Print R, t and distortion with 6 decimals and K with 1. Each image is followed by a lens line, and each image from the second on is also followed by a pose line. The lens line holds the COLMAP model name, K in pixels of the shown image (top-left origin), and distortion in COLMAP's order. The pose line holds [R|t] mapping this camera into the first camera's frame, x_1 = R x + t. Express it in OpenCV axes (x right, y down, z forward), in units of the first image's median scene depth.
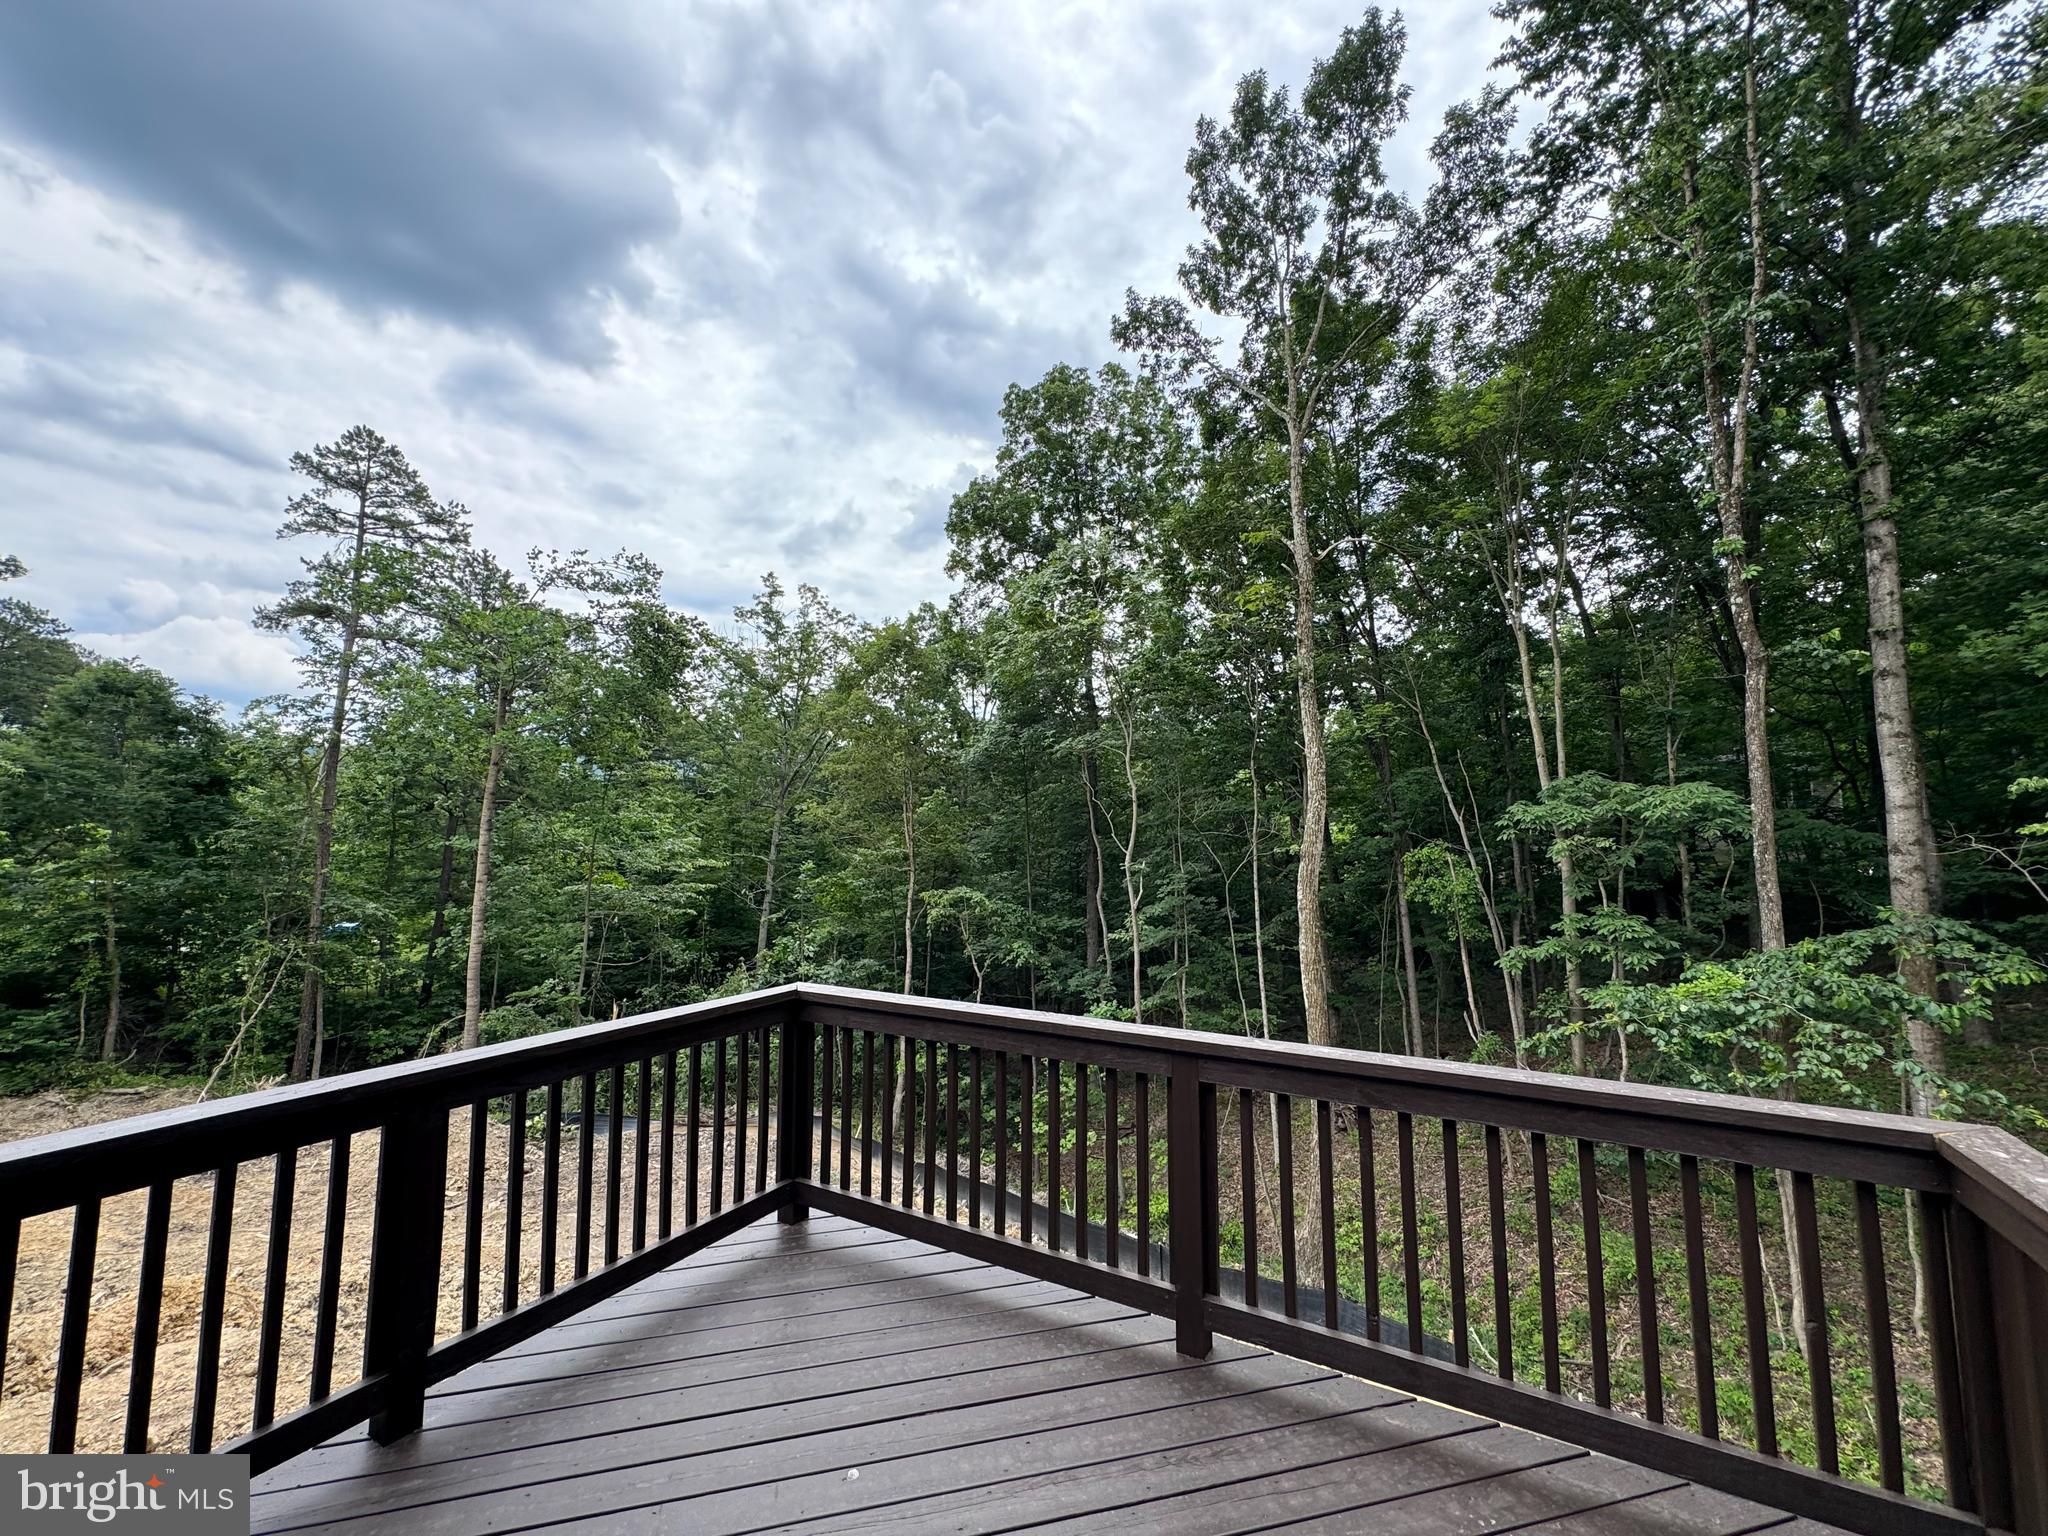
lens RADIAL K [[817.9, 0, 1024.9], [0, 817.9, 762.2], [0, 0, 1]] dist [-0.001718, 0.001131]
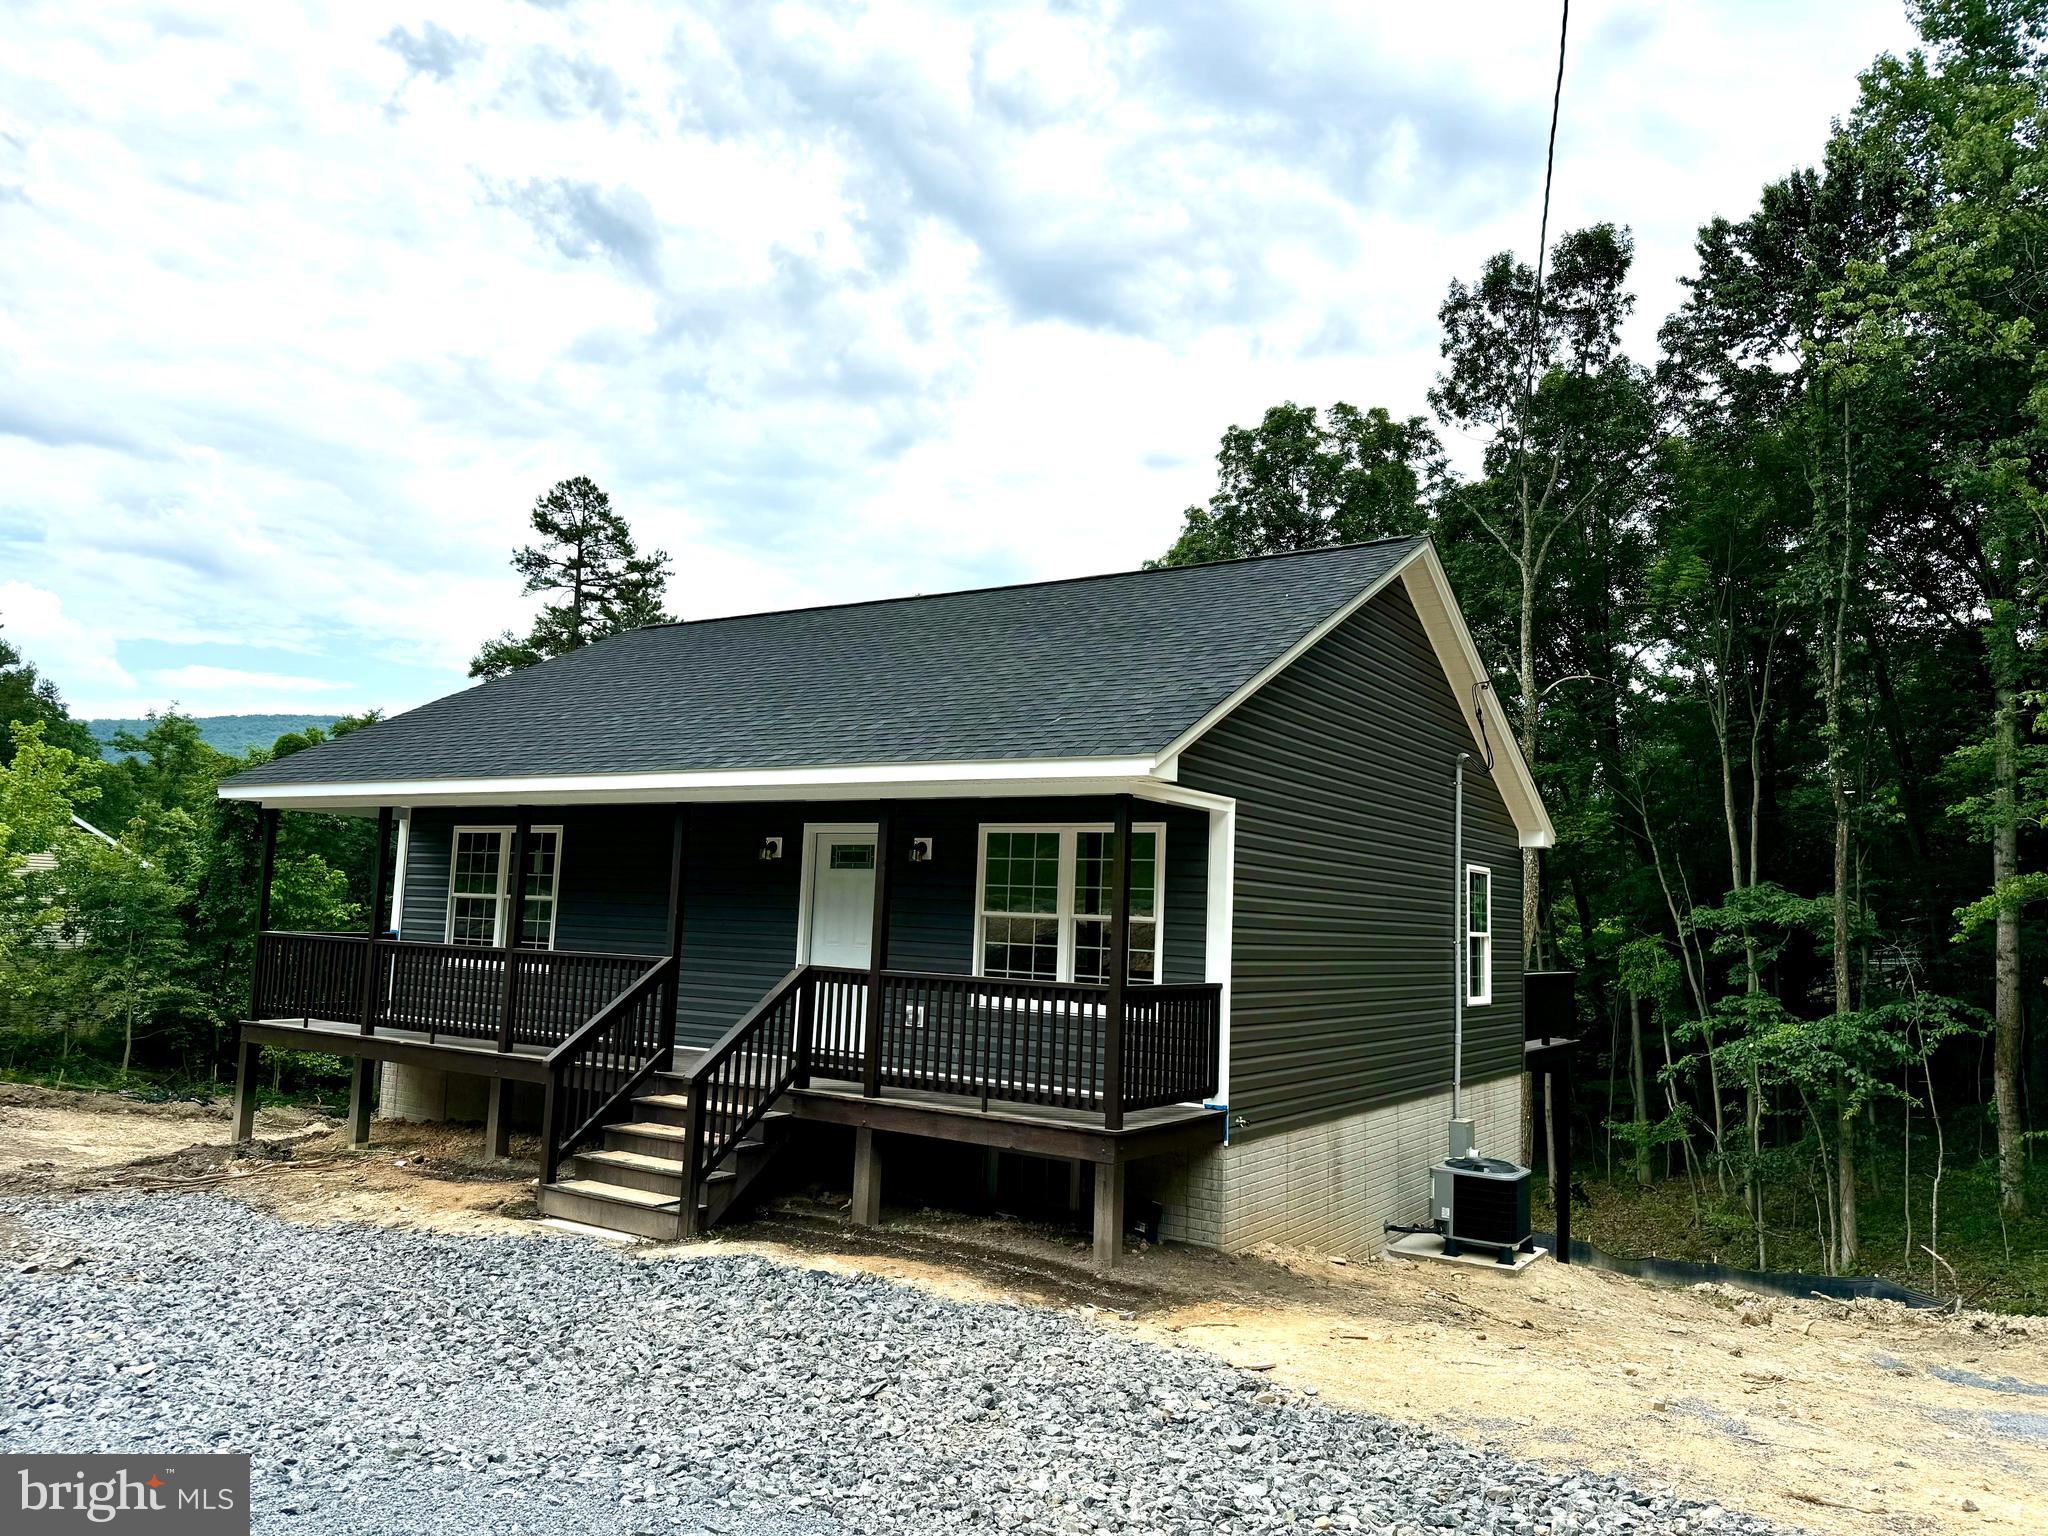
lens RADIAL K [[1429.1, 0, 1004.0], [0, 1429.1, 769.7], [0, 0, 1]] dist [0.026233, -0.028926]
pose [[0.997503, 0.032408, -0.062743, -0.243009], [-0.032832, 0.999444, -0.005734, -0.085494], [0.062523, 0.007780, 0.998013, -0.955926]]
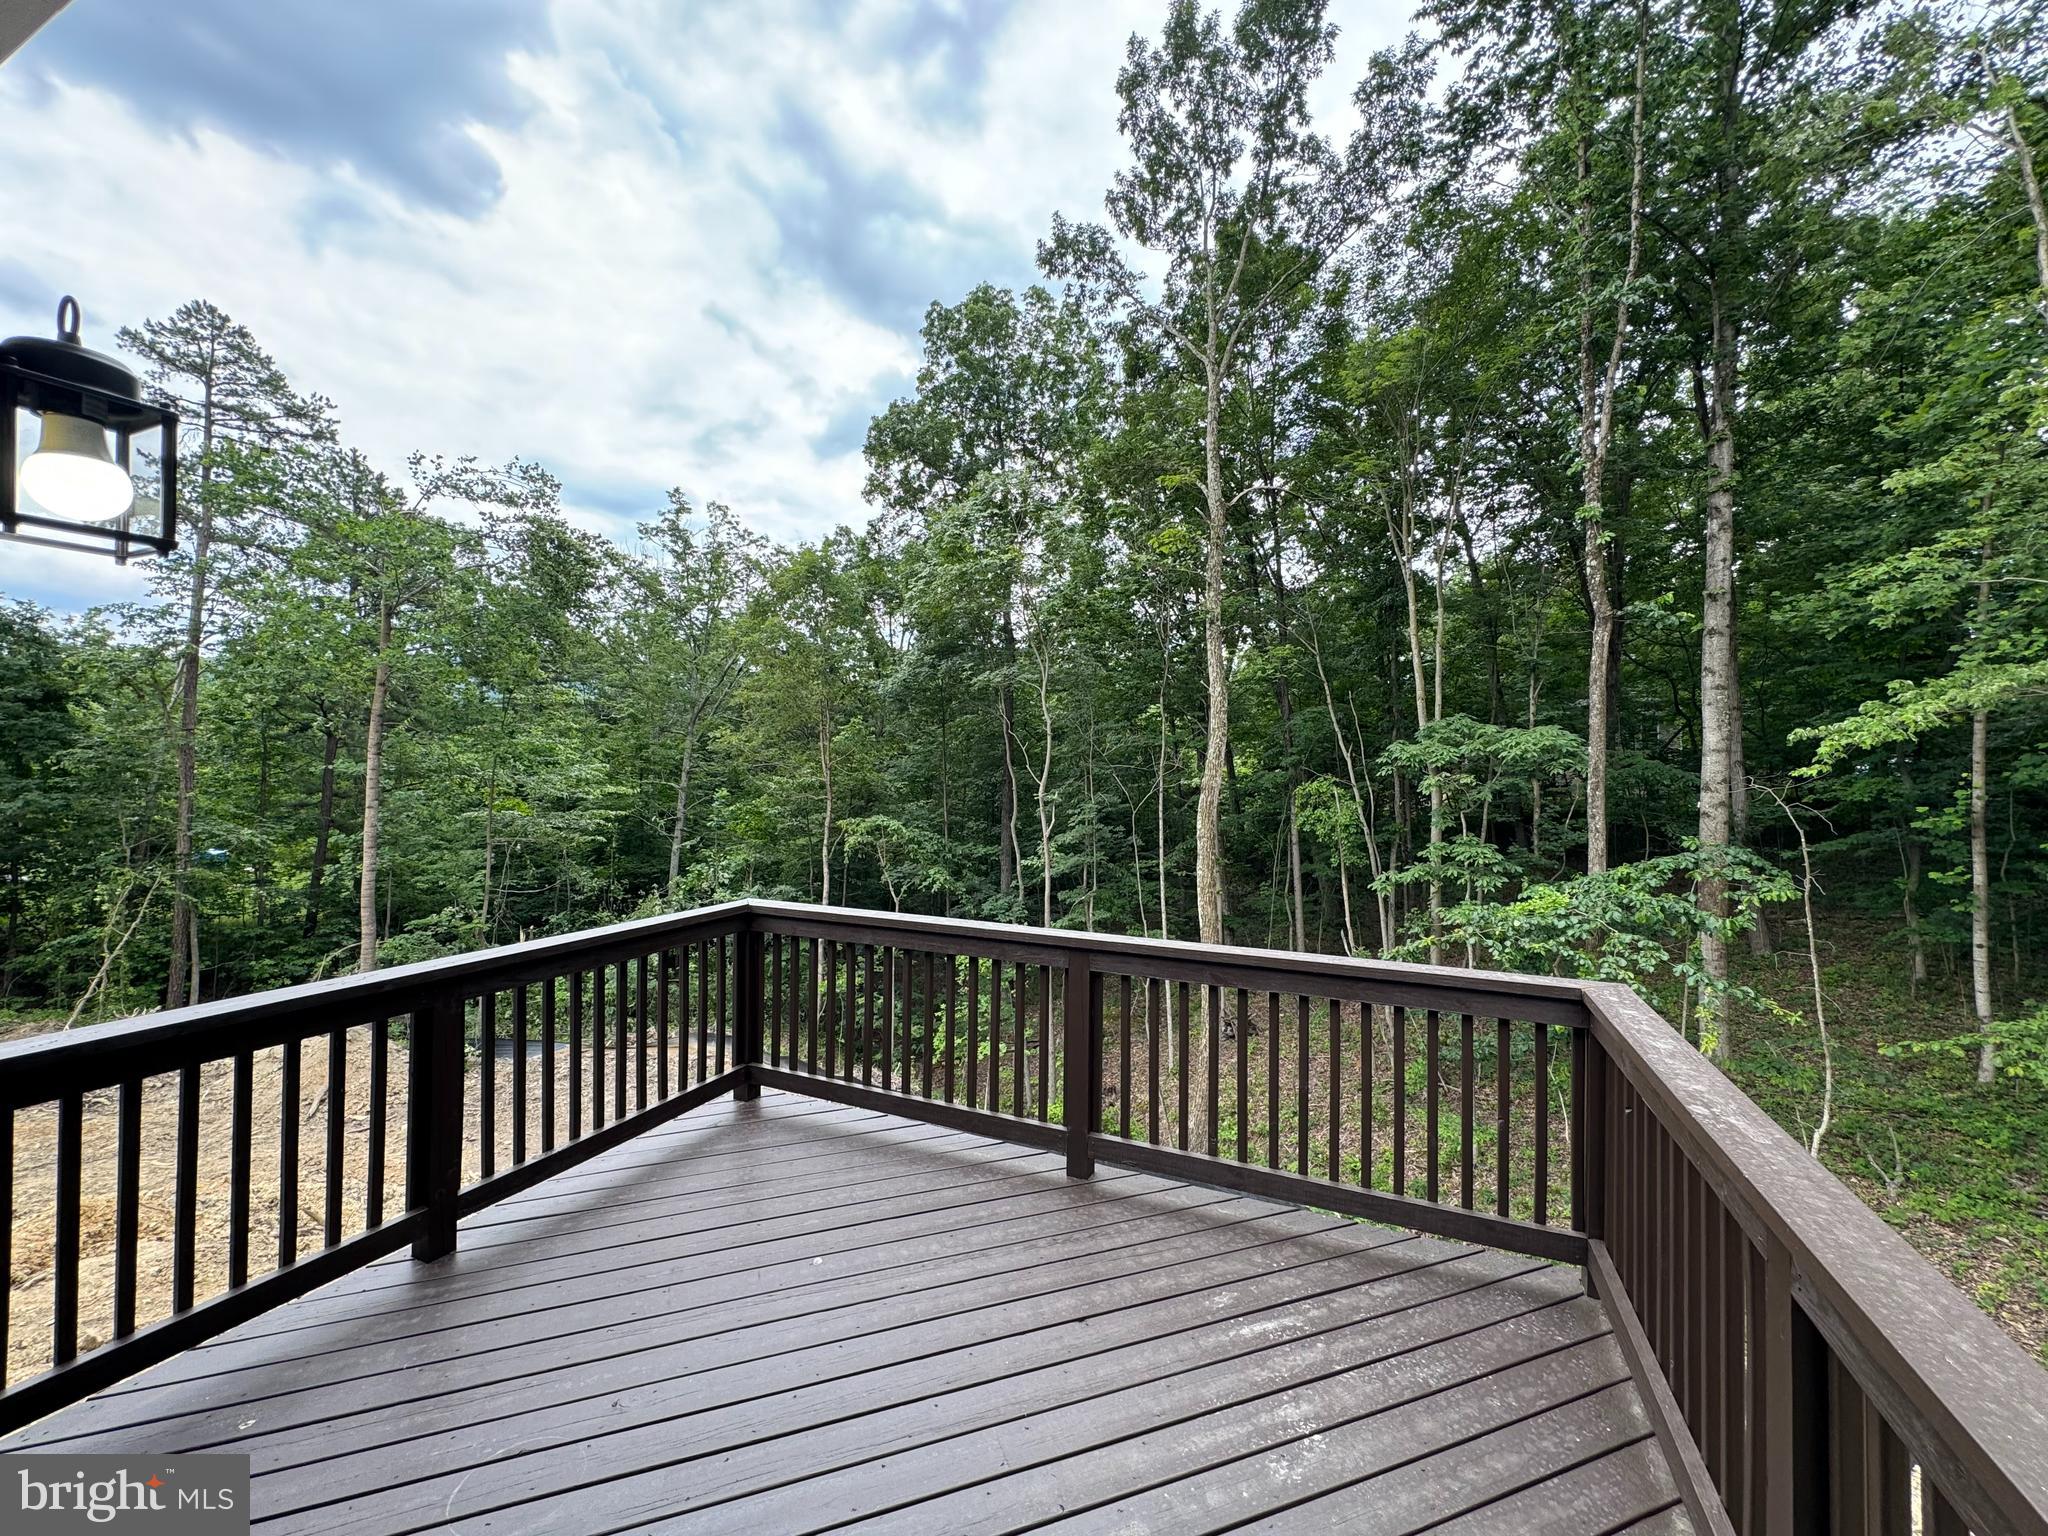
lens RADIAL K [[817.9, 0, 1024.1], [0, 817.9, 761.0], [0, 0, 1]] dist [-0.001718, 0.001131]
pose [[0.994713, 0.012034, 0.101988, -0.002434], [-0.020607, 0.996301, 0.083426, -0.004387], [-0.100607, -0.085087, 0.991281, -0.026684]]
